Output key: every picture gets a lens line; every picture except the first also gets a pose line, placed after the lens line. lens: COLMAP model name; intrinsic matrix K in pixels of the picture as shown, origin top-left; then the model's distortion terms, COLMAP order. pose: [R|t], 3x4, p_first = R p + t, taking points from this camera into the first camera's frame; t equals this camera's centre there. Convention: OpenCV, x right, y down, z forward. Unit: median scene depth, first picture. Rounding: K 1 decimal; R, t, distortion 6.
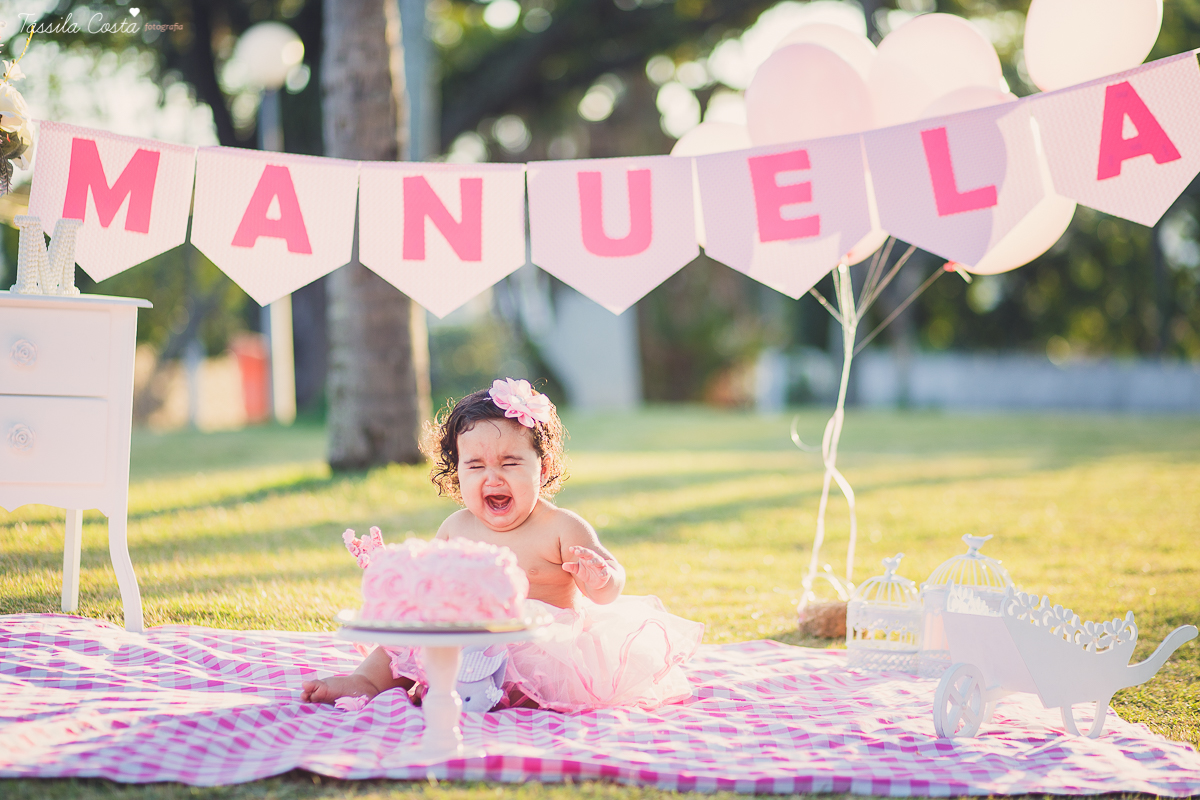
lens RADIAL K [[3122.4, 0, 600.0], [0, 3122.4, 400.0], [0, 0, 1]] dist [-0.031076, -1.099233]
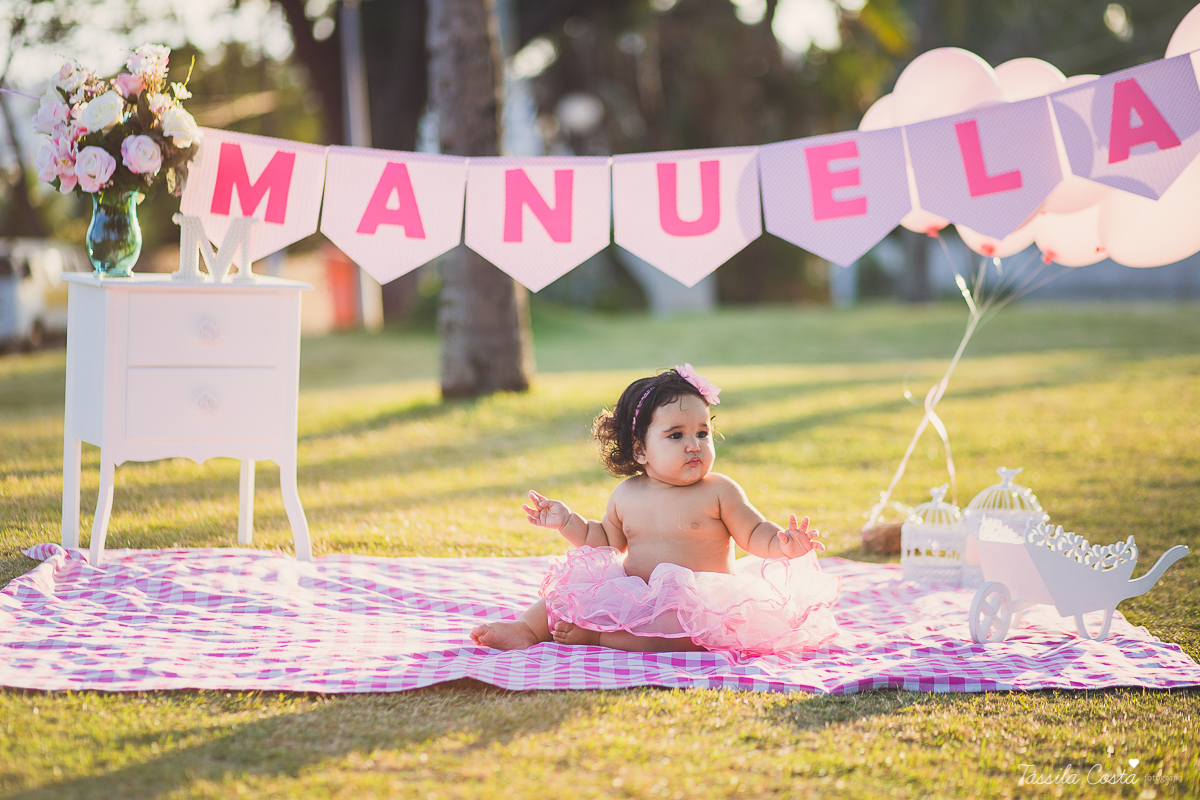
lens RADIAL K [[3017.7, 0, 600.0], [0, 3017.7, 400.0], [0, 0, 1]] dist [-0.012942, -1.359697]
pose [[0.999478, -0.019024, -0.026129, -0.004775], [0.019895, 0.999242, 0.033454, -0.023322], [0.025473, -0.033956, 0.999099, -0.147224]]
